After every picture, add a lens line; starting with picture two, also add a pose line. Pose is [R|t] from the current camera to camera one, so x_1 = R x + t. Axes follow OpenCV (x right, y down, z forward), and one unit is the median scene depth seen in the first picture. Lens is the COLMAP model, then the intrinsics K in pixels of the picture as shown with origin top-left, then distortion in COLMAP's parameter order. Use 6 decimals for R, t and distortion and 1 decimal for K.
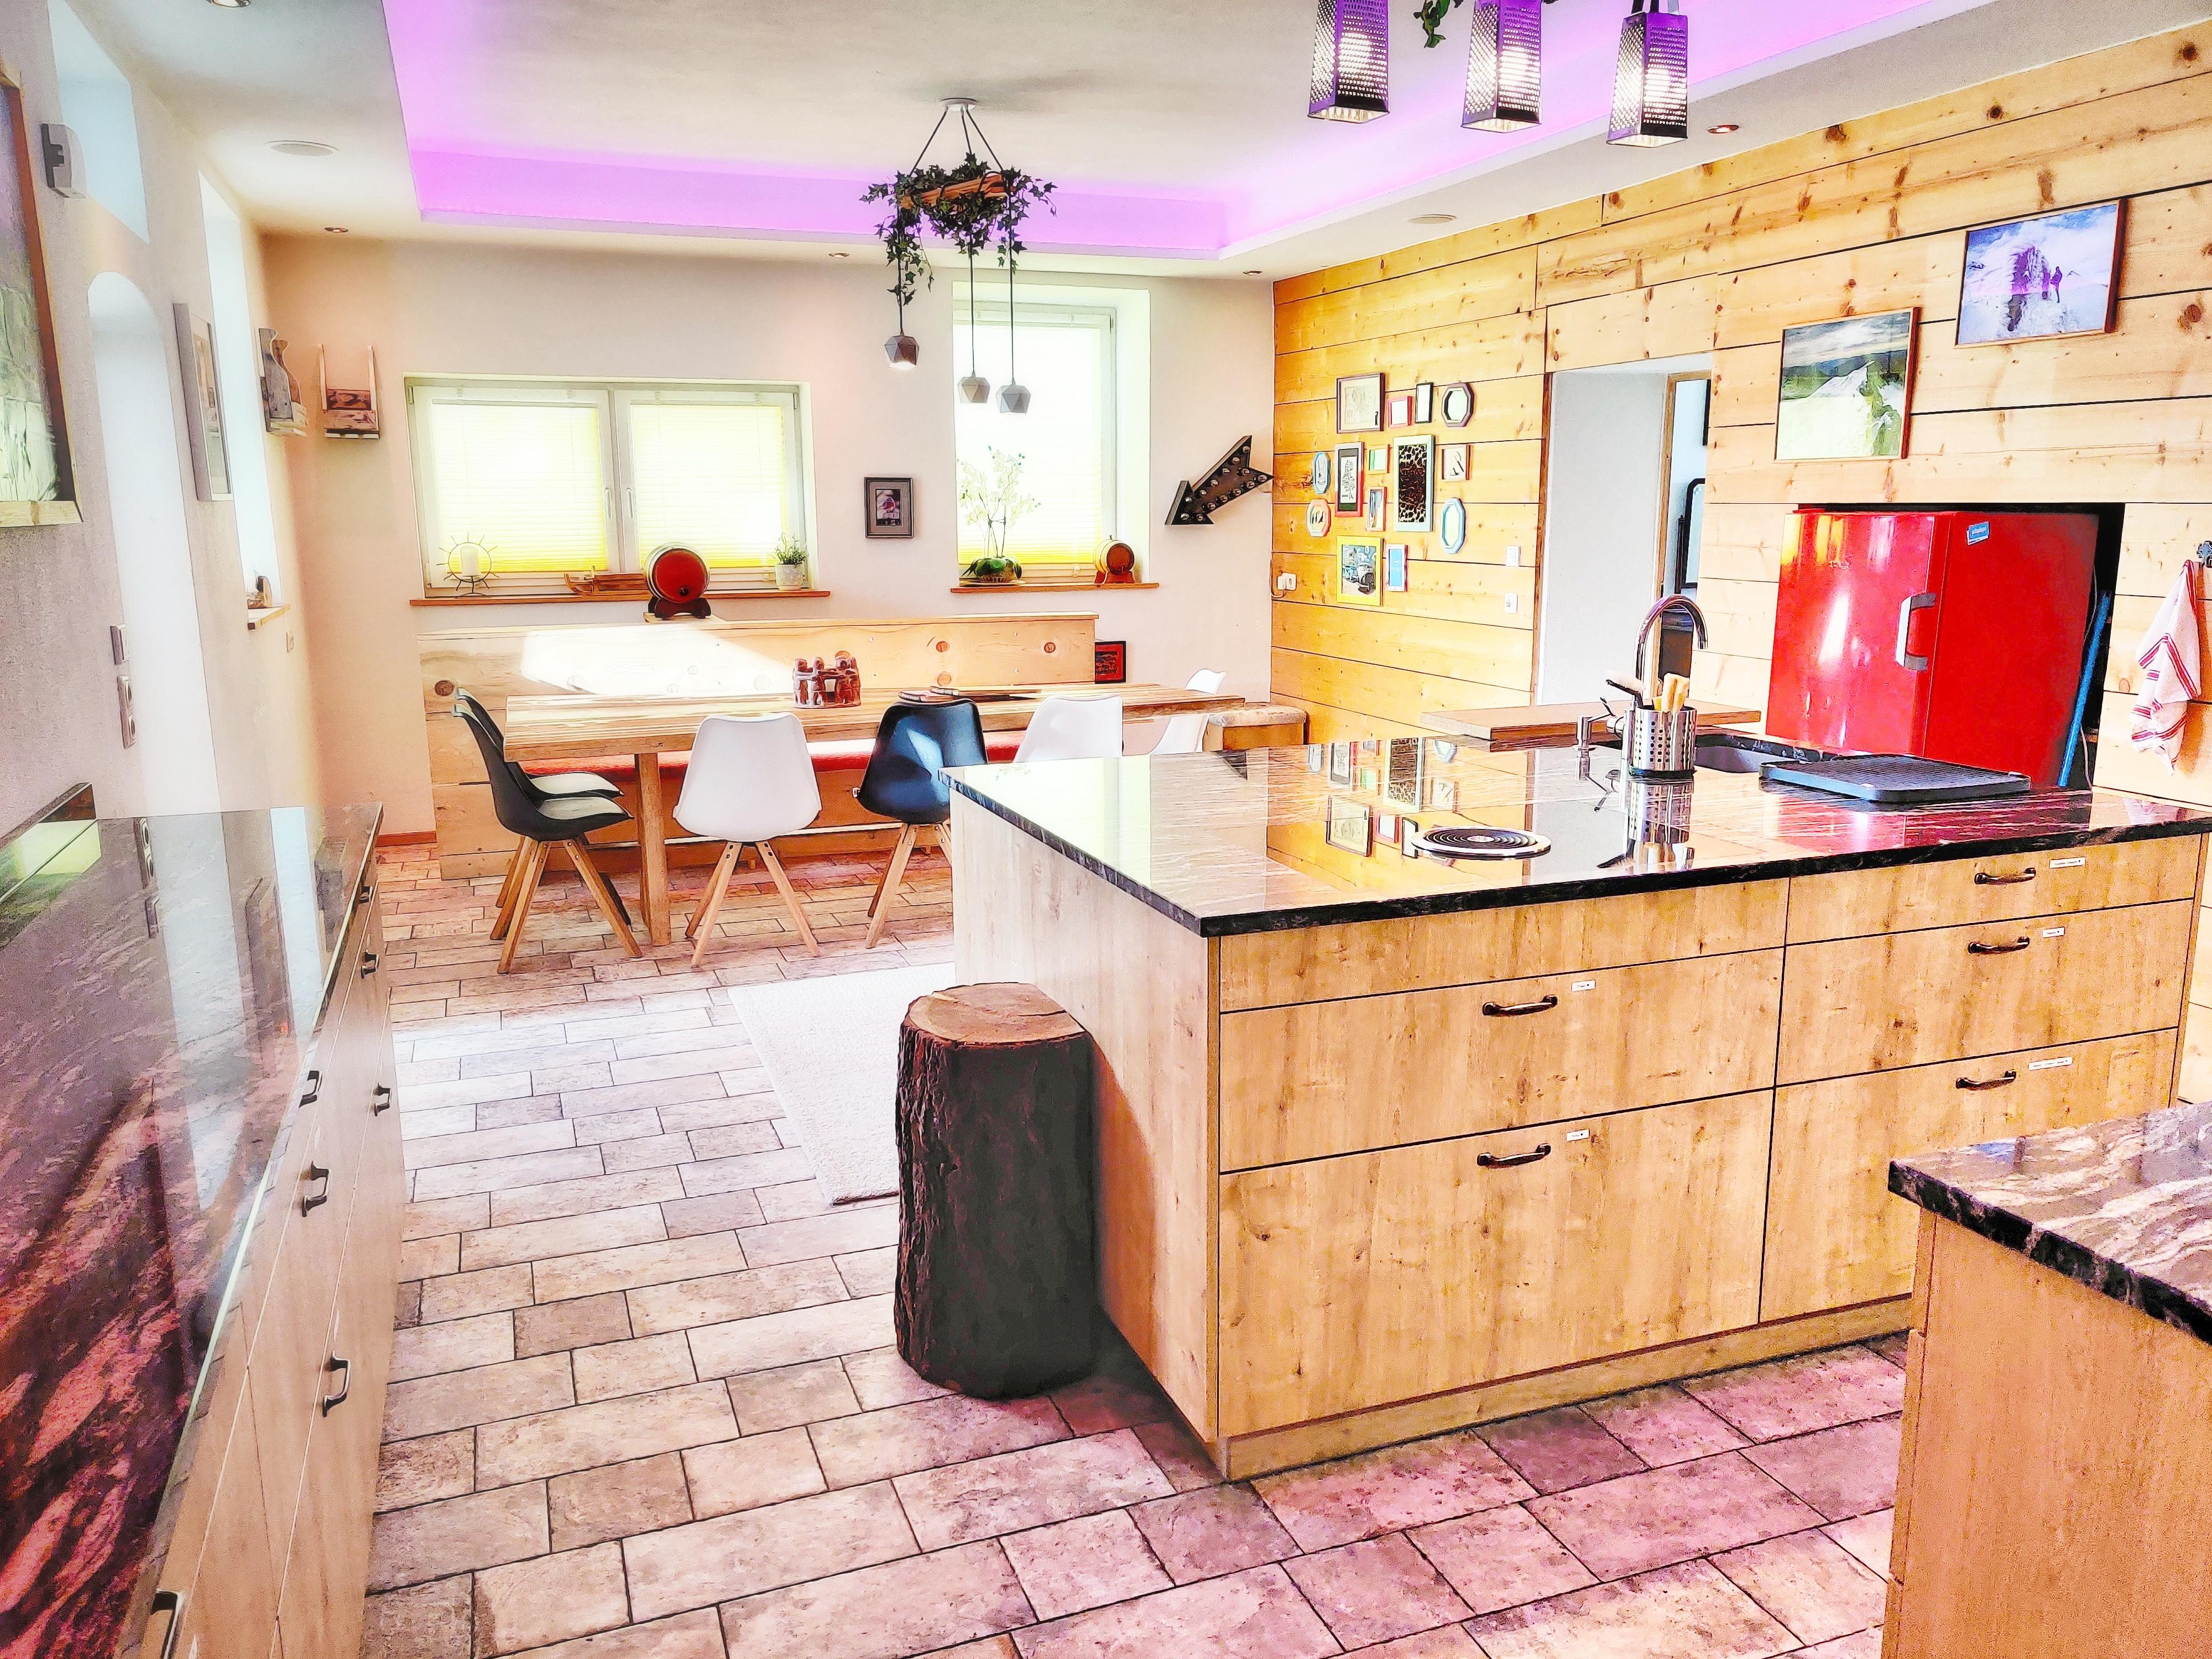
lens RADIAL K [[1690.0, 0, 1106.0], [0, 1690.0, 829.5], [0, 0, 1]] dist [0.039131, 0.007188]
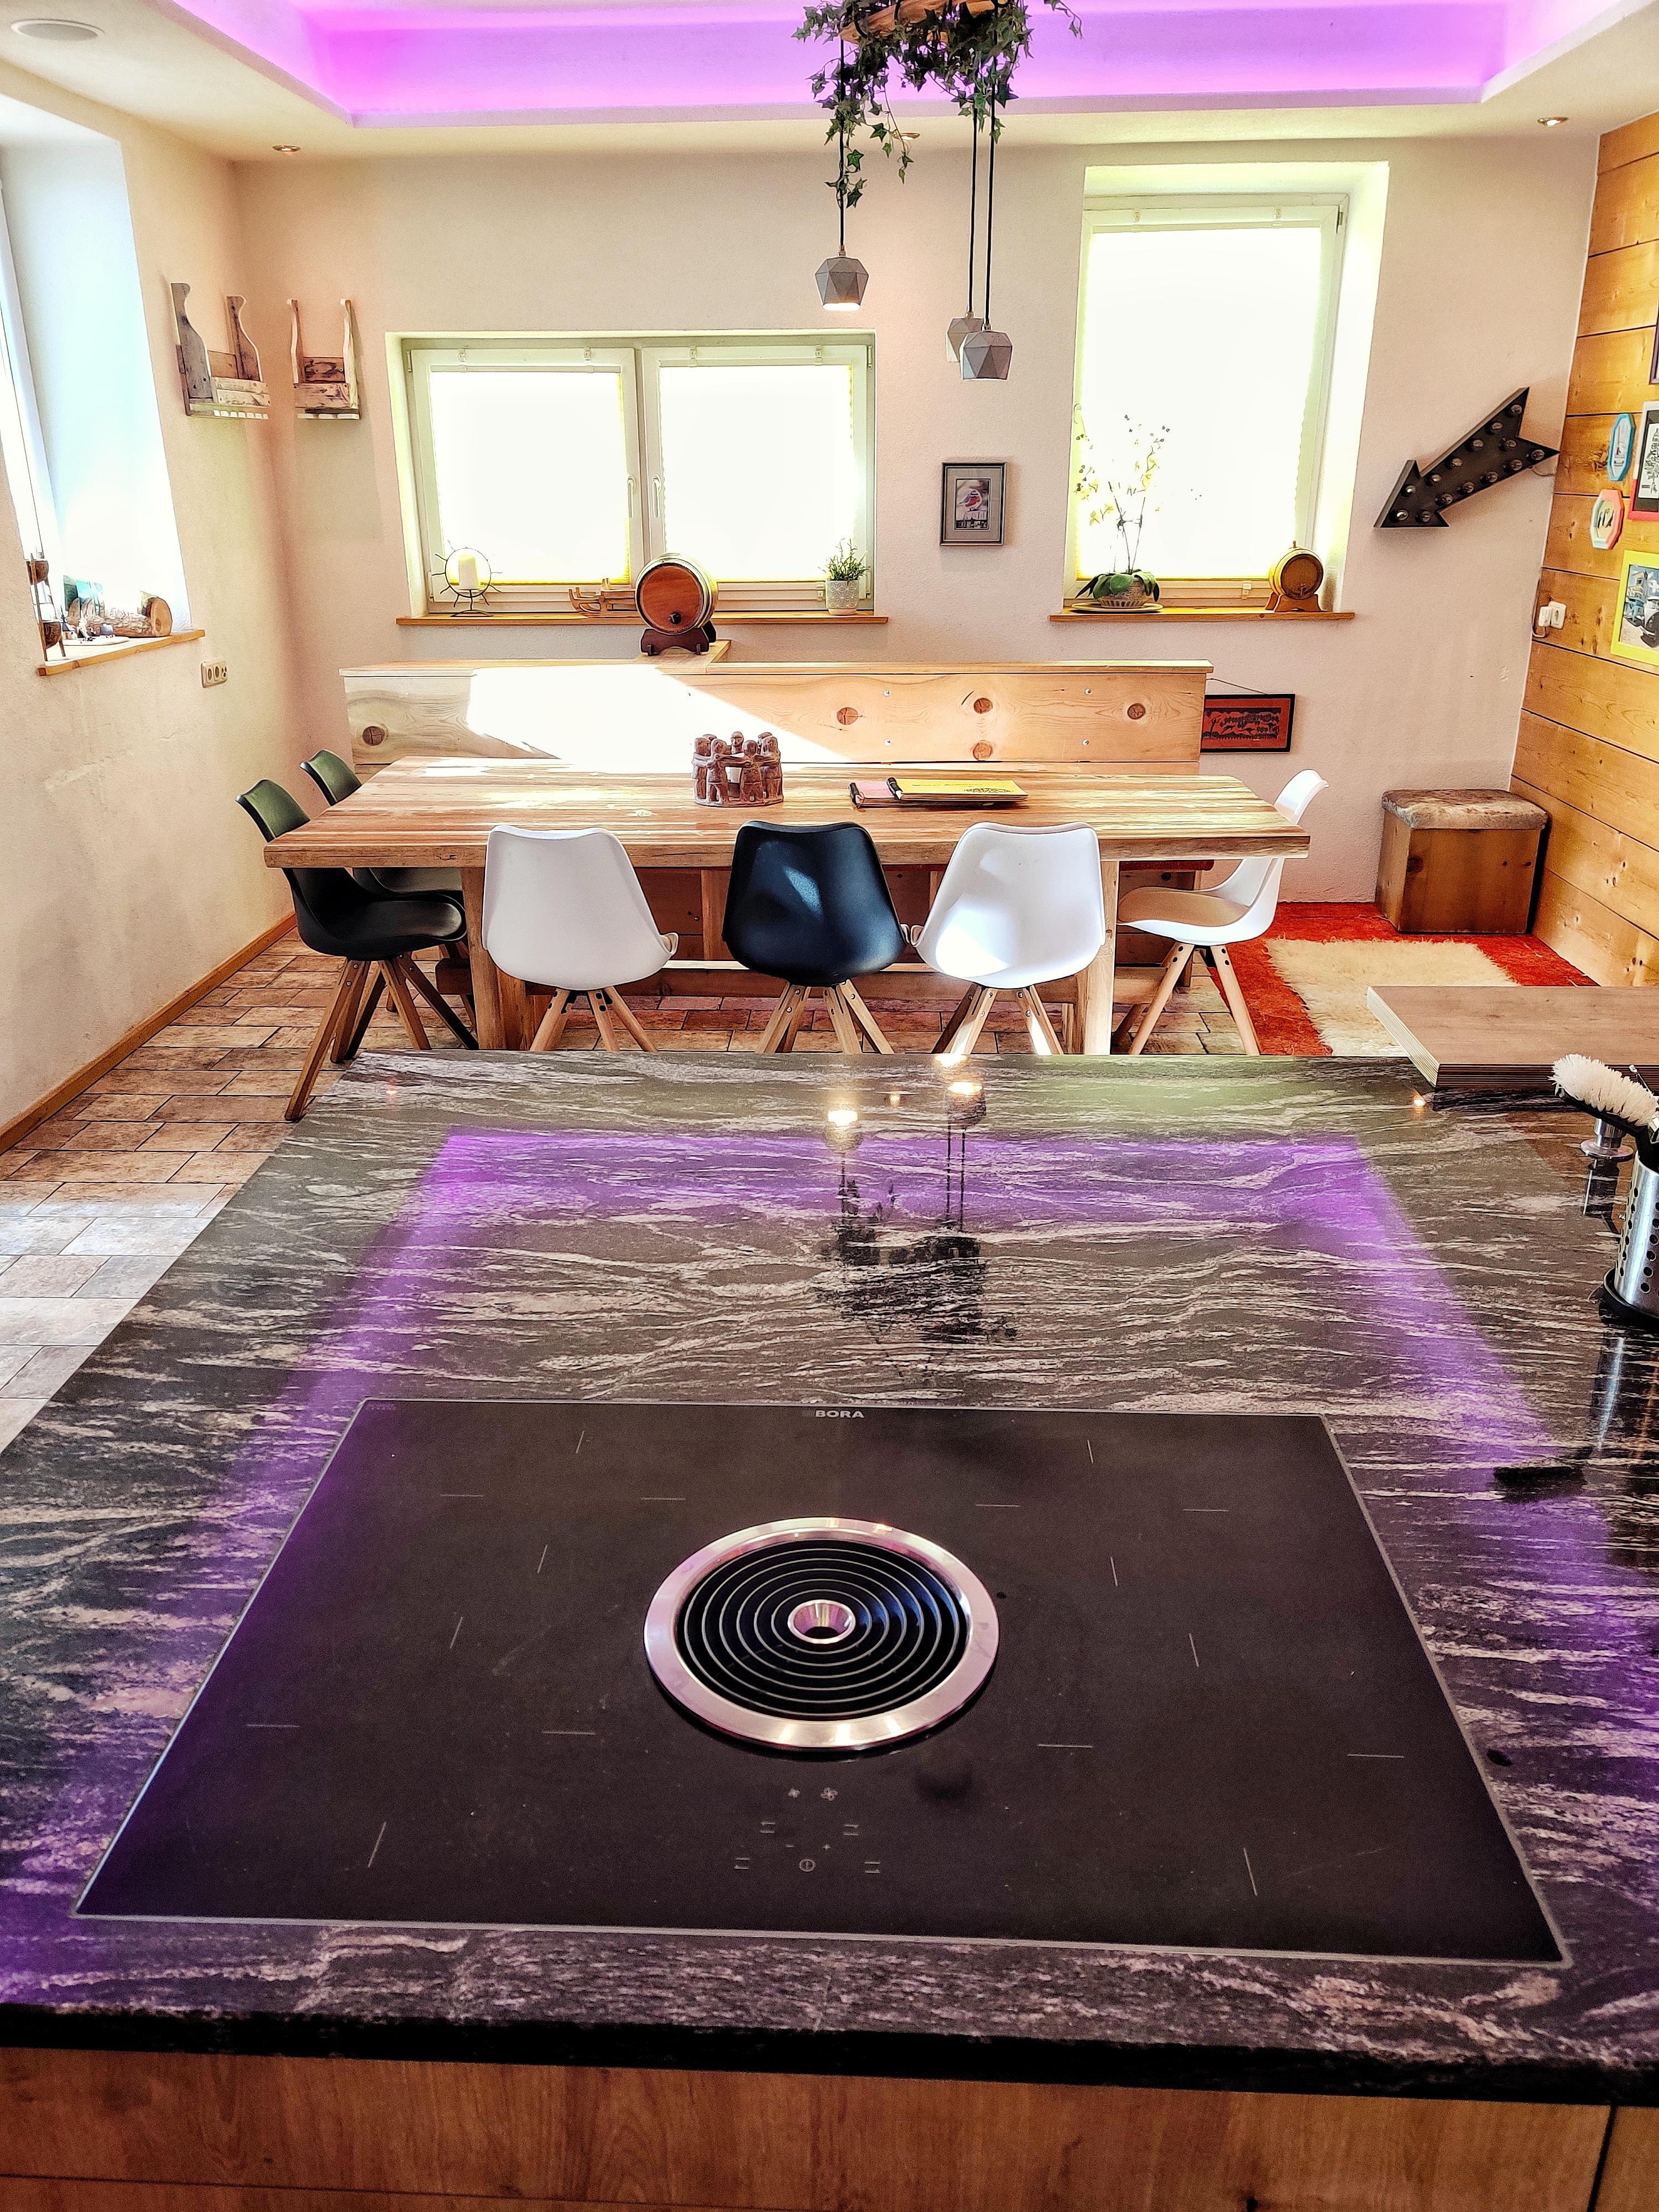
lens RADIAL K [[1690.0, 0, 829.5], [0, 1690.0, 1106.0], [0, 0, 1]] dist [0.039131, 0.007188]
pose [[0.918956, 0.139688, -0.368791, 0.129637], [-0.072589, 0.979101, 0.189977, -0.067140], [0.387621, -0.147810, 0.909891, 0.248898]]
